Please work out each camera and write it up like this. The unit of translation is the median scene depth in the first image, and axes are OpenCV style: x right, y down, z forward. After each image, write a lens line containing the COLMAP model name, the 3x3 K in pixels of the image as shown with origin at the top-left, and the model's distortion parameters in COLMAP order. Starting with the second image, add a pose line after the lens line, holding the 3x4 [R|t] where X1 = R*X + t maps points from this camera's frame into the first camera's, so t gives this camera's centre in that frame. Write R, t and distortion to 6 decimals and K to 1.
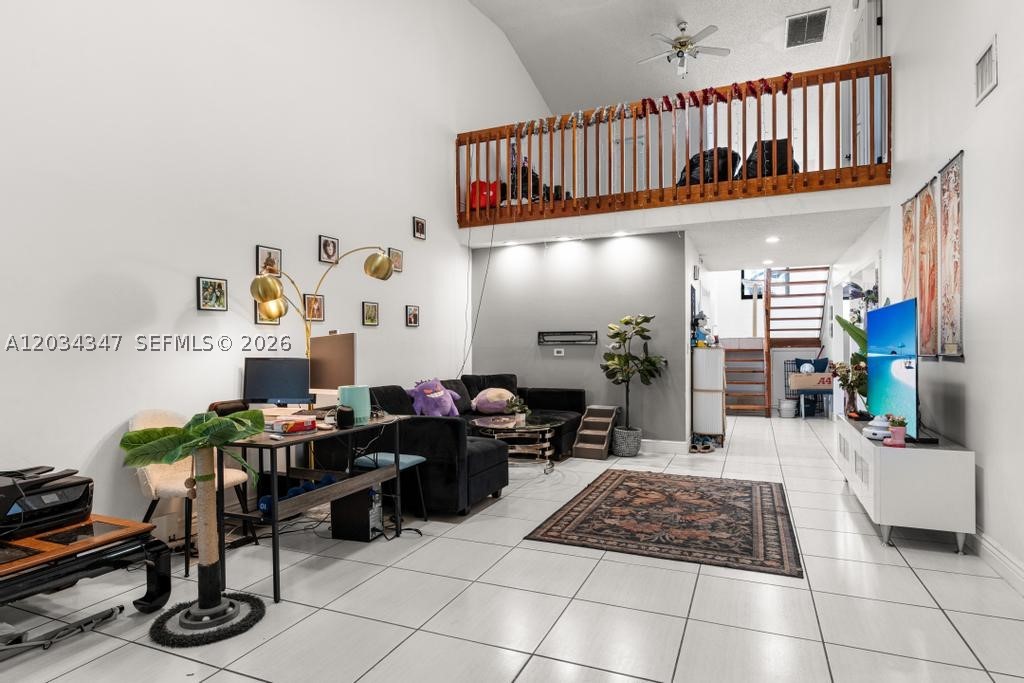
lens RADIAL K [[555.7, 0, 510.2], [0, 555.7, 344.9], [0, 0, 1]] dist [-0.006296, 0.003228]
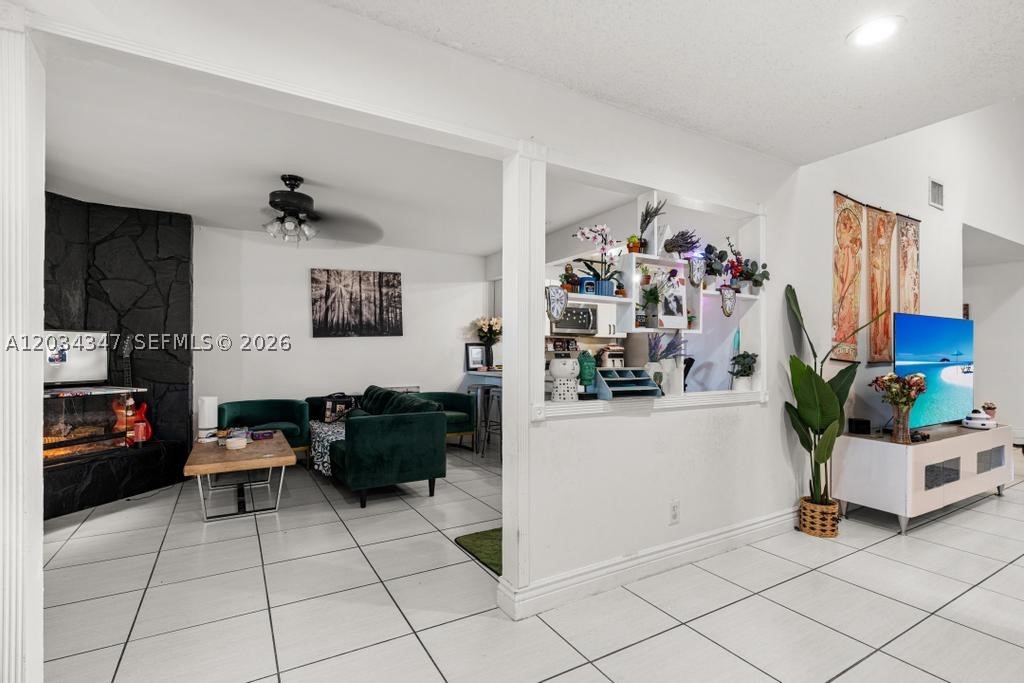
lens RADIAL K [[475.8, 0, 509.8], [0, 475.8, 346.5], [0, 0, 1]] dist [0.001508, 0.000106]
pose [[-0.804748, 0.008583, 0.593555, 0.682040], [-0.002859, 0.999828, -0.018333, 0.006073], [-0.593610, -0.016450, -0.804584, 1.915892]]
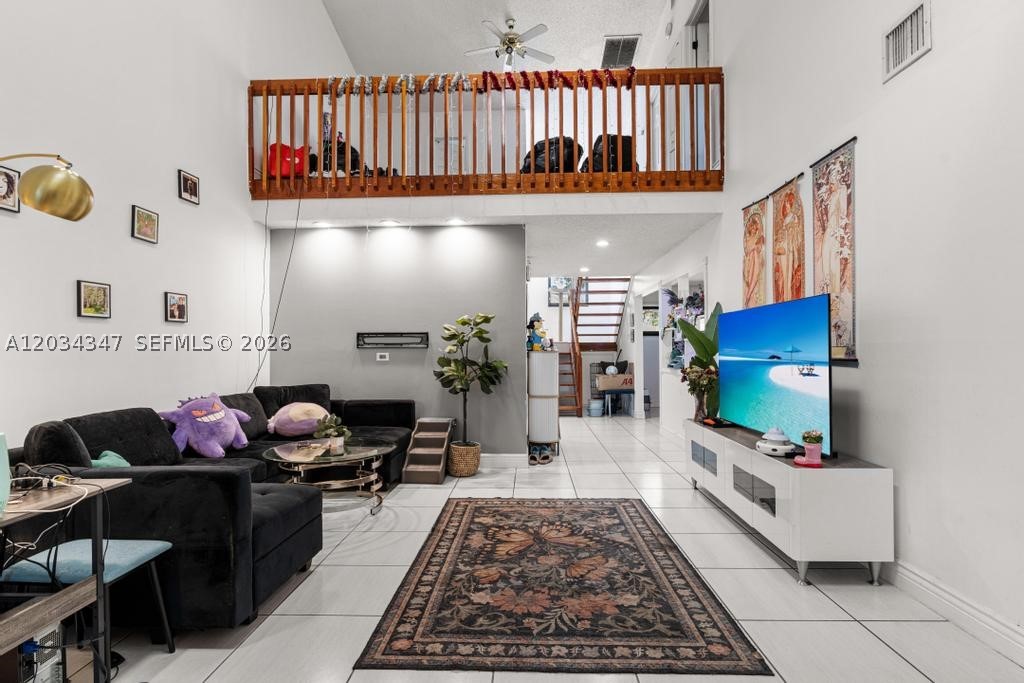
lens RADIAL K [[496.9, 0, 513.7], [0, 496.9, 346.2], [0, 0, 1]] dist [-0.011729, 0.015149]
pose [[0.929008, 0.003392, 0.370043, -0.011040], [-0.001200, 0.999980, -0.006152, 0.001826], [-0.370057, 0.005271, 0.928994, 0.323370]]
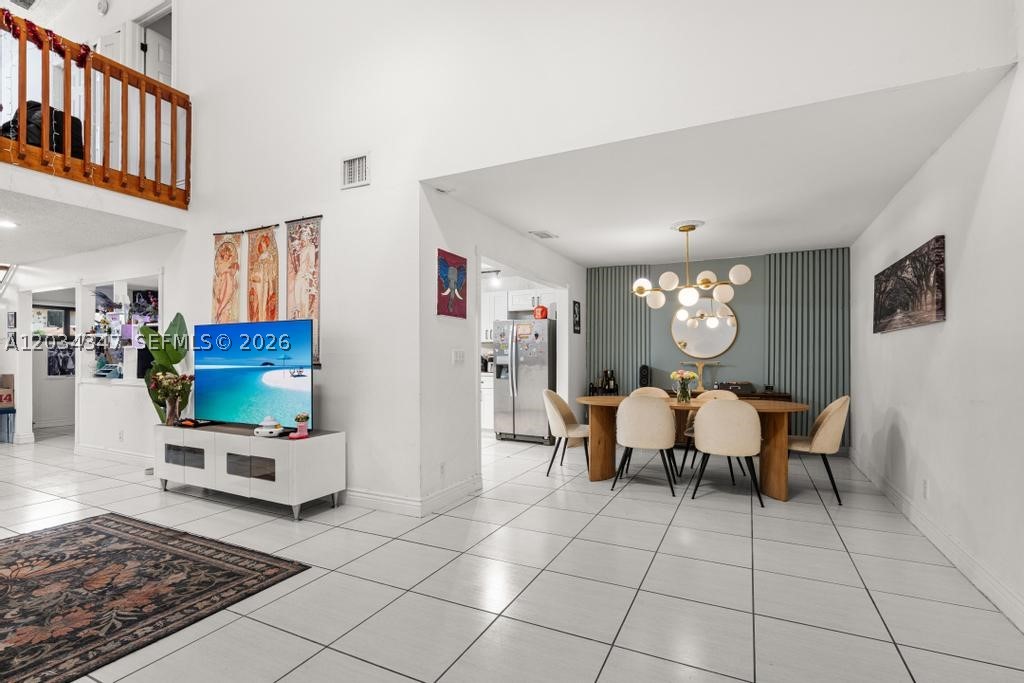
lens RADIAL K [[496.9, 0, 501.6], [0, 496.9, 344.1], [0, 0, 1]] dist [-0.011729, 0.015149]
pose [[0.075471, 0.031916, 0.996637, -0.264650], [-0.003605, 0.999490, -0.031735, 0.004483], [-0.997142, -0.001198, 0.075547, 0.334250]]
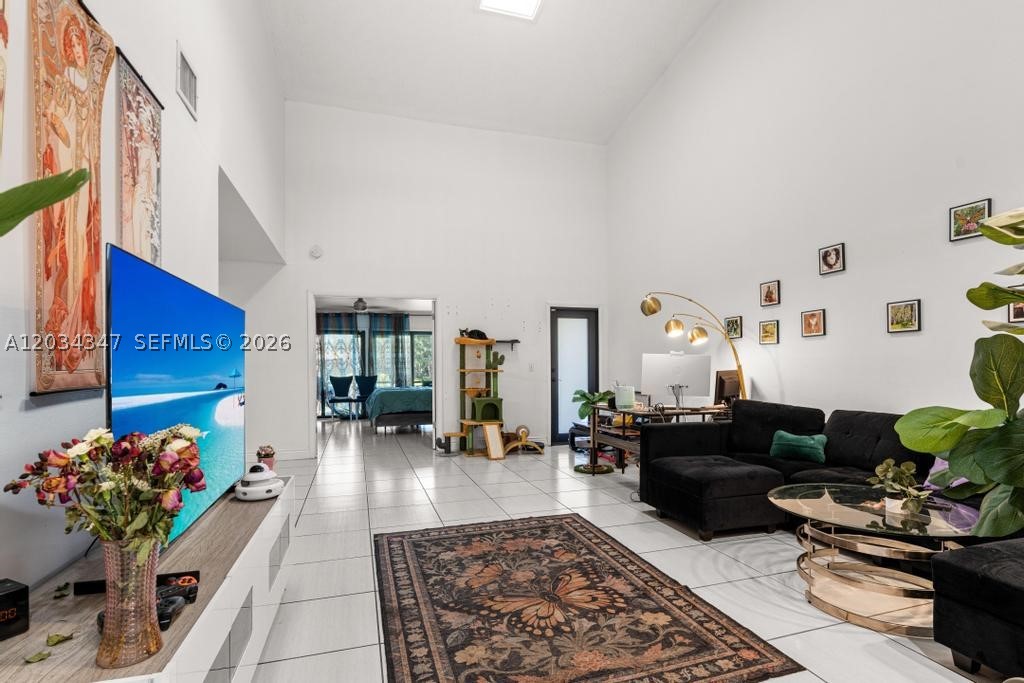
lens RADIAL K [[496.9, 0, 531.5], [0, 496.9, 357.7], [0, 0, 1]] dist [-0.011729, 0.015149]
pose [[-0.731642, -0.000149, -0.681689, 0.656717], [0.011672, 0.999851, -0.012746, 0.002363], [0.681589, -0.017282, -0.731531, 1.320897]]
